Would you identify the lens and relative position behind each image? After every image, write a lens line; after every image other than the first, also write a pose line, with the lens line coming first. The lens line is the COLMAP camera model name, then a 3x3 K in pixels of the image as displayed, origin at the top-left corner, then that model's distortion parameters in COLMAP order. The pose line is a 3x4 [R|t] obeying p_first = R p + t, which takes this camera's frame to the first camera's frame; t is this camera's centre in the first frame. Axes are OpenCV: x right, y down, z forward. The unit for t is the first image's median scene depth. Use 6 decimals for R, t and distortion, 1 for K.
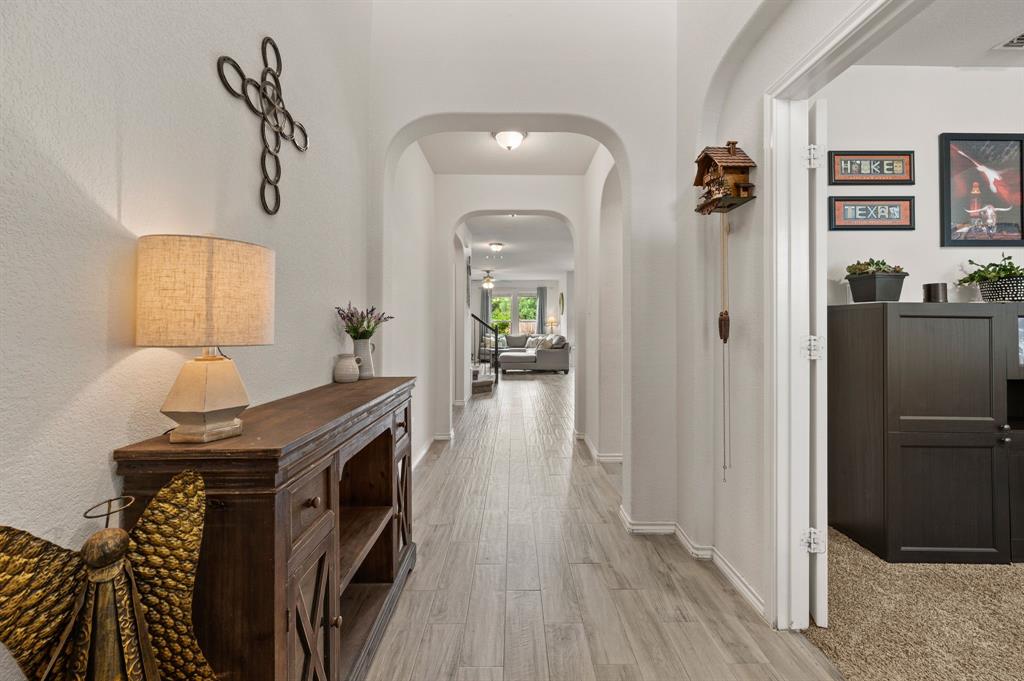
lens RADIAL K [[412.3, 0, 521.2], [0, 412.3, 323.1], [0, 0, 1]] dist [0.000317, 0.000153]
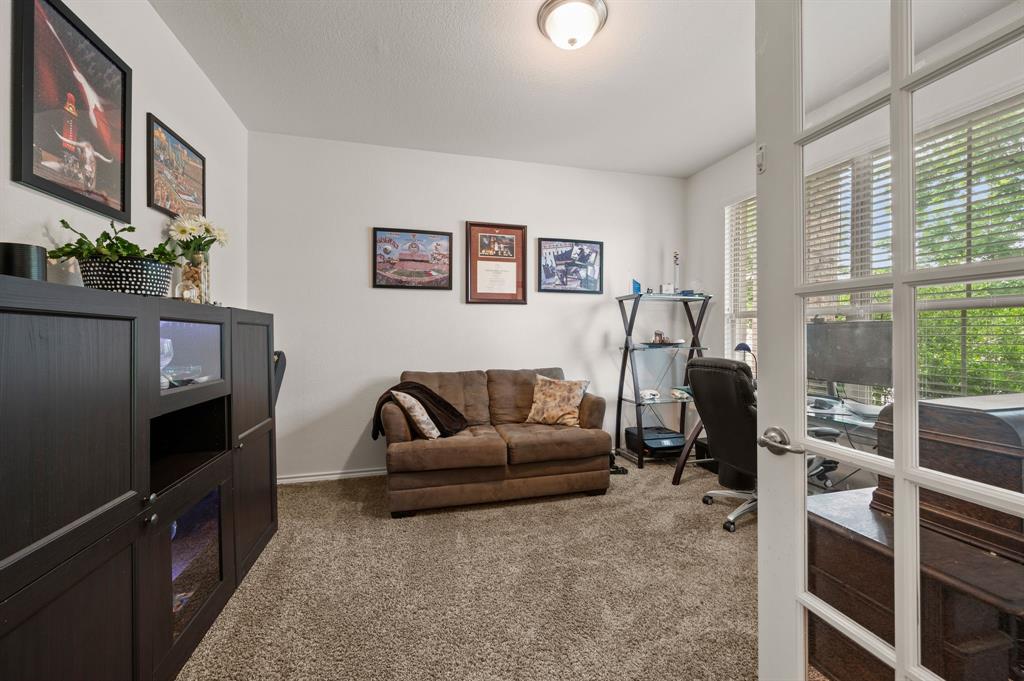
lens RADIAL K [[412.3, 0, 512.7], [0, 412.3, 333.0], [0, 0, 1]] dist [0.000317, 0.000153]
pose [[-0.215466, -0.001572, 0.976510, 0.375593], [-0.009814, 0.999952, -0.000556, 0.001079], [-0.976462, -0.009704, -0.215472, 0.498369]]
